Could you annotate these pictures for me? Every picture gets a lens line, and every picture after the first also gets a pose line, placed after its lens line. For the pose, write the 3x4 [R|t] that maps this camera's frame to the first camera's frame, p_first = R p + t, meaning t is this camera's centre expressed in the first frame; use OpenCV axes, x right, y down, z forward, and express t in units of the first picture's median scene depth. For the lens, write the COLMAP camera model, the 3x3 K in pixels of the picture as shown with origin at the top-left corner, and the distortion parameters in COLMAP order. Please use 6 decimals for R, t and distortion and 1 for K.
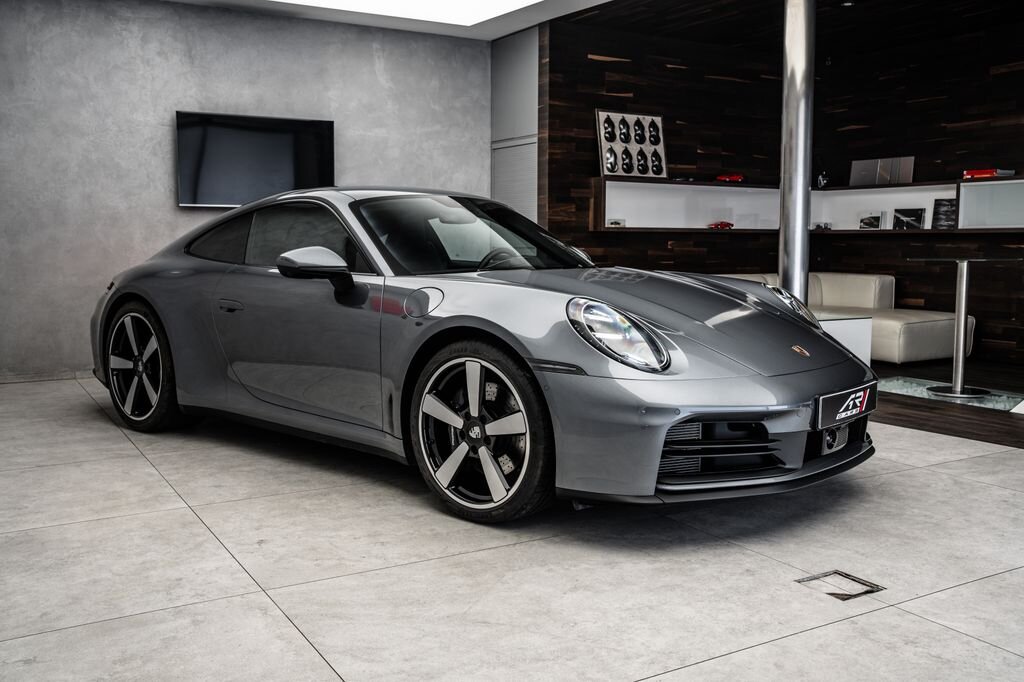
lens RADIAL K [[936.7, 0, 512.0], [0, 936.7, 341.0], [0, 0, 1]] dist [0.005993, 0.021017]
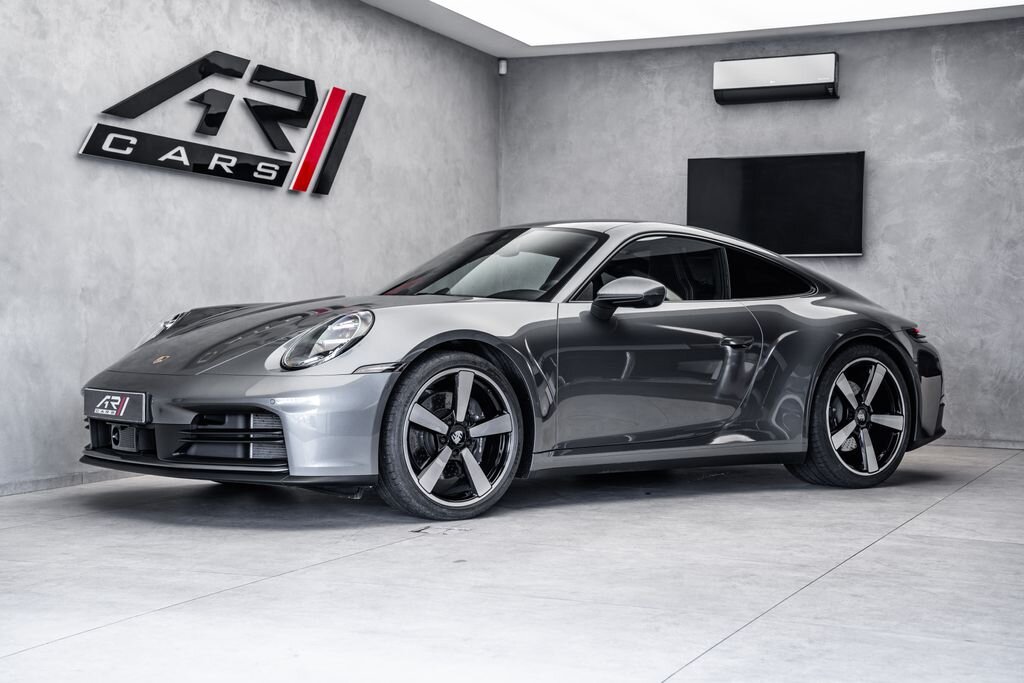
lens RADIAL K [[1565.4, 0, 512.0], [0, 1565.4, 341.5], [0, 0, 1]] dist [0.027418, 1.414774]
pose [[0.587090, 0.012639, -0.809423, 0.831122], [-0.097290, 0.993732, -0.055050, 0.043477], [0.803654, 0.111068, 0.584640, -0.051117]]
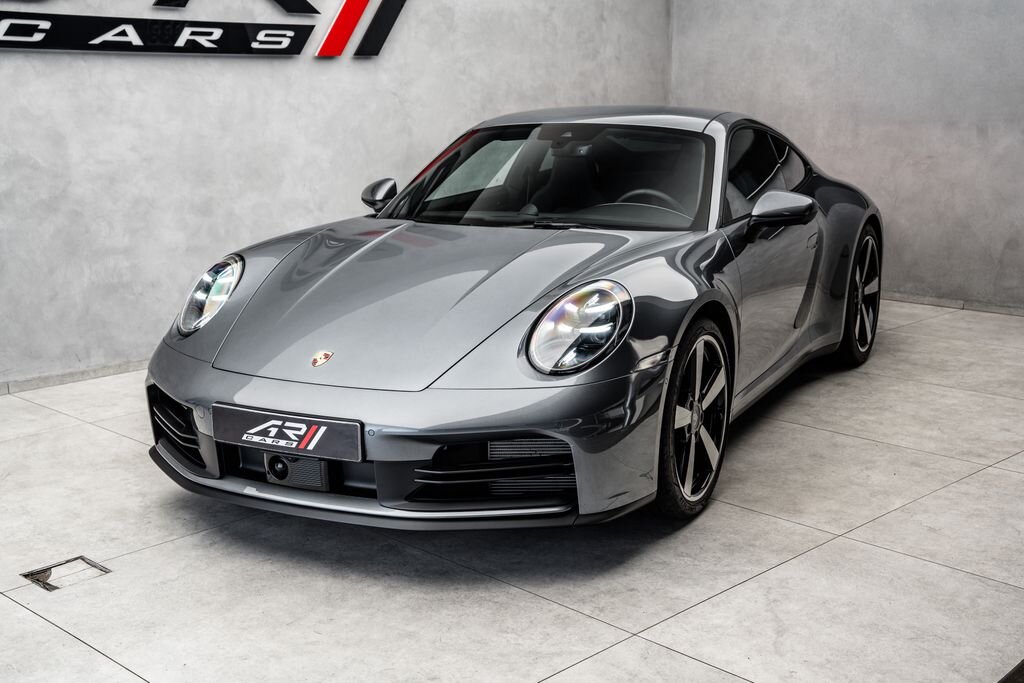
lens RADIAL K [[1257.6, 0, 512.0], [0, 1257.6, 341.5], [0, 0, 1]] dist [0.095262, 0.316625]
pose [[0.241237, 0.196008, -0.950466, 0.684004], [-0.093136, 0.979546, 0.178366, -0.105053], [0.965987, 0.045494, 0.254558, 0.443720]]
